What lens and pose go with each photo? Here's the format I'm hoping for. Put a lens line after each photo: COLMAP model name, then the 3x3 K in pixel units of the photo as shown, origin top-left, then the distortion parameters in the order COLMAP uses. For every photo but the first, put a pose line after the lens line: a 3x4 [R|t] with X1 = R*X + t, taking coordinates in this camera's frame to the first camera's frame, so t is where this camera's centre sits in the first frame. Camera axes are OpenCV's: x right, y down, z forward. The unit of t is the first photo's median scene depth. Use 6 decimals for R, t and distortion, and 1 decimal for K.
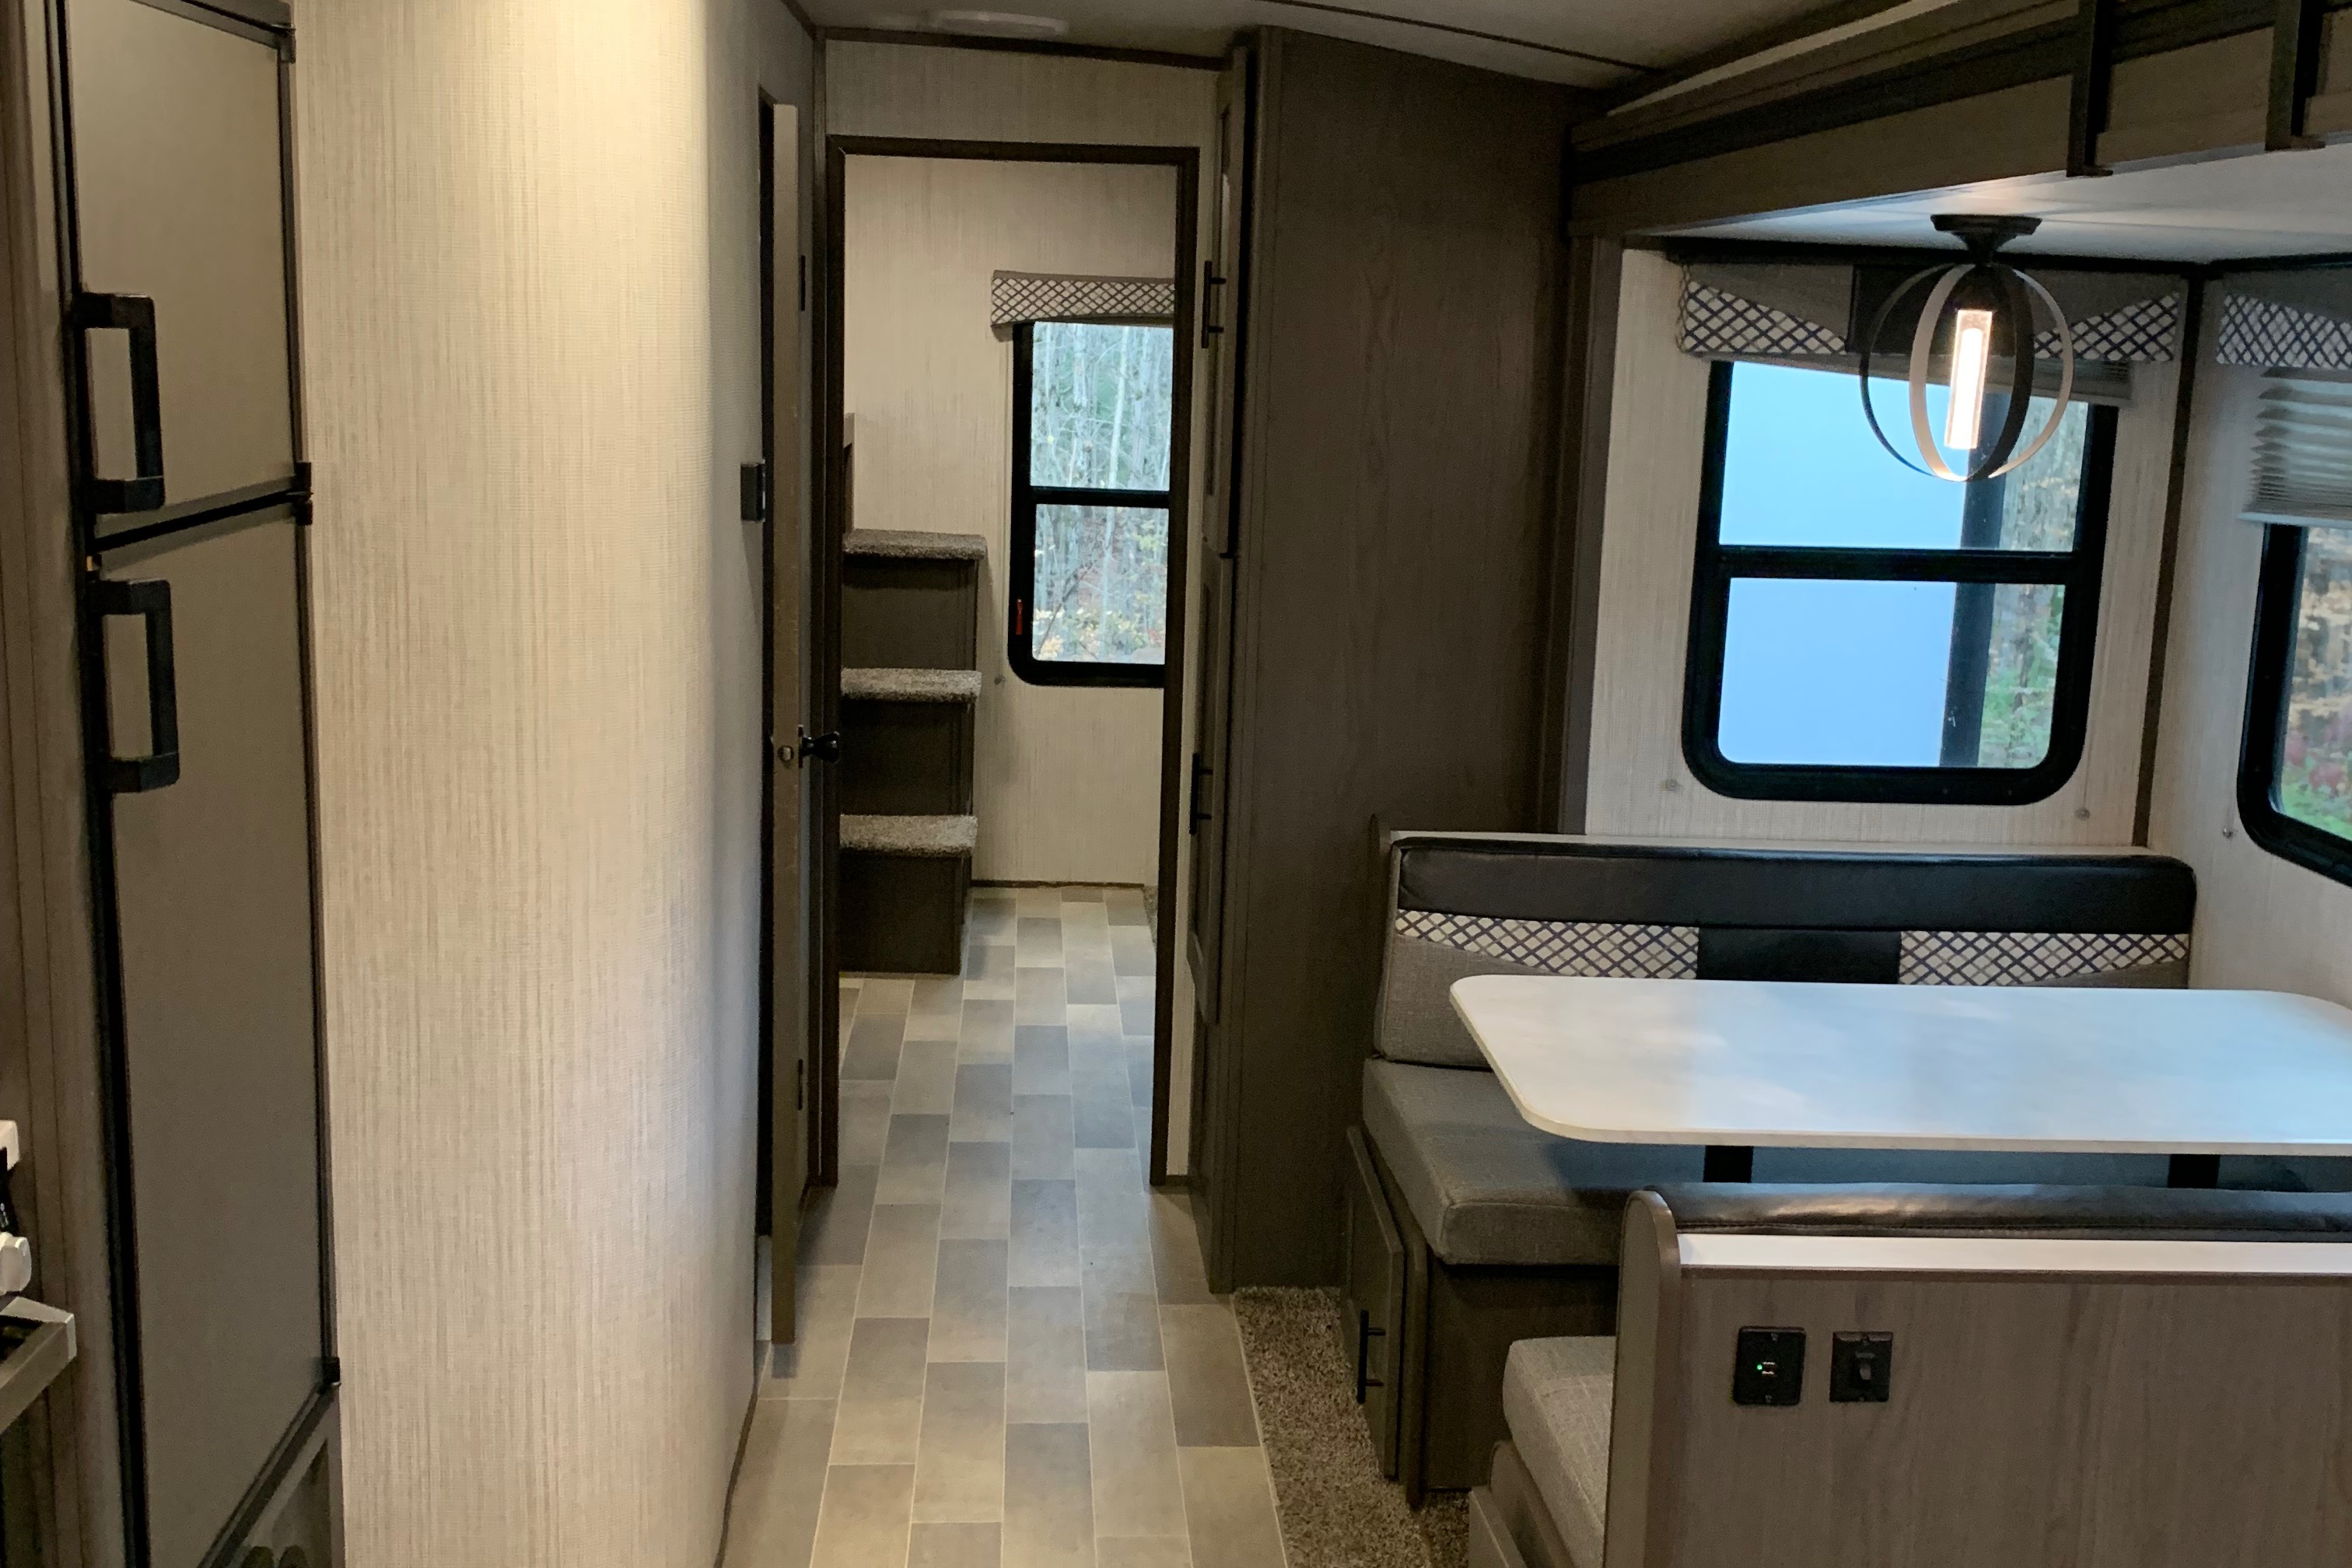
lens RADIAL K [[2399.8, 0, 1147.9], [0, 2399.8, 729.5], [0, 0, 1]] dist [0.022891, 0.000000]
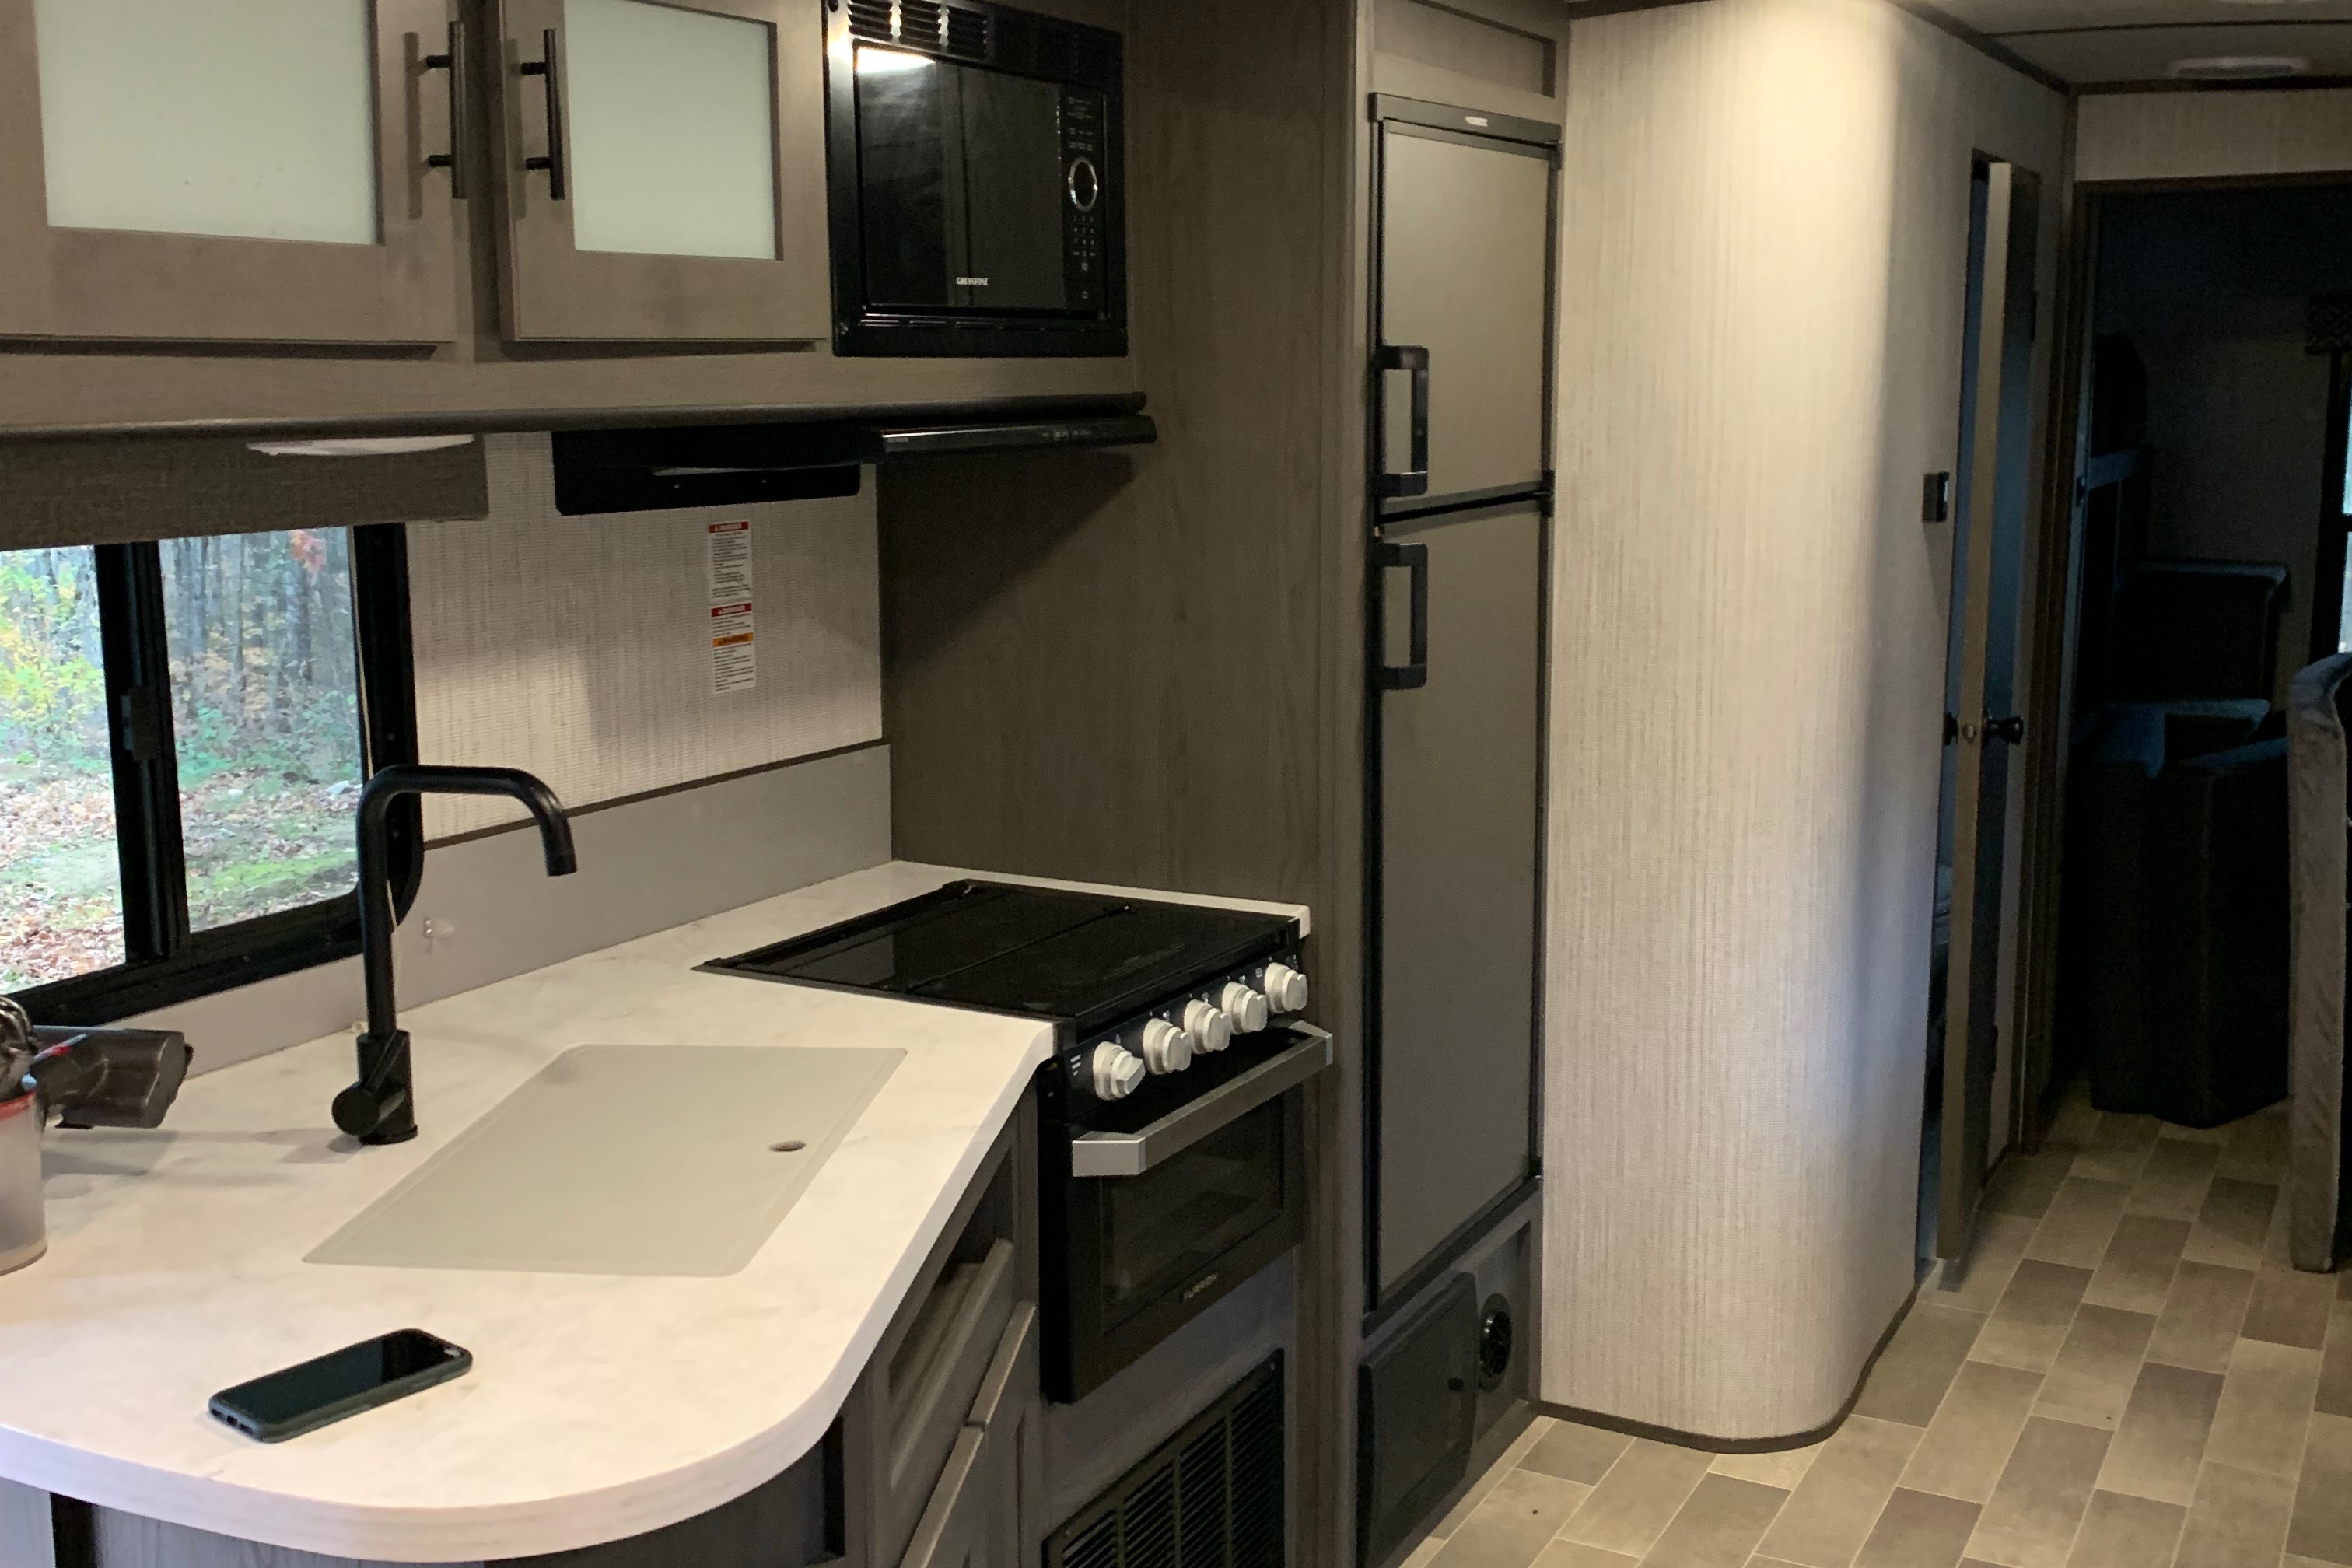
lens RADIAL K [[2399.8, 0, 1169.5], [0, 2399.8, 781.2], [0, 0, 1]] dist [0.022891, 0.000000]
pose [[0.848383, 0.061335, -0.525817, 0.169082], [-0.061397, 0.997963, 0.017348, 0.047813], [0.525810, 0.017566, 0.850421, -0.222283]]
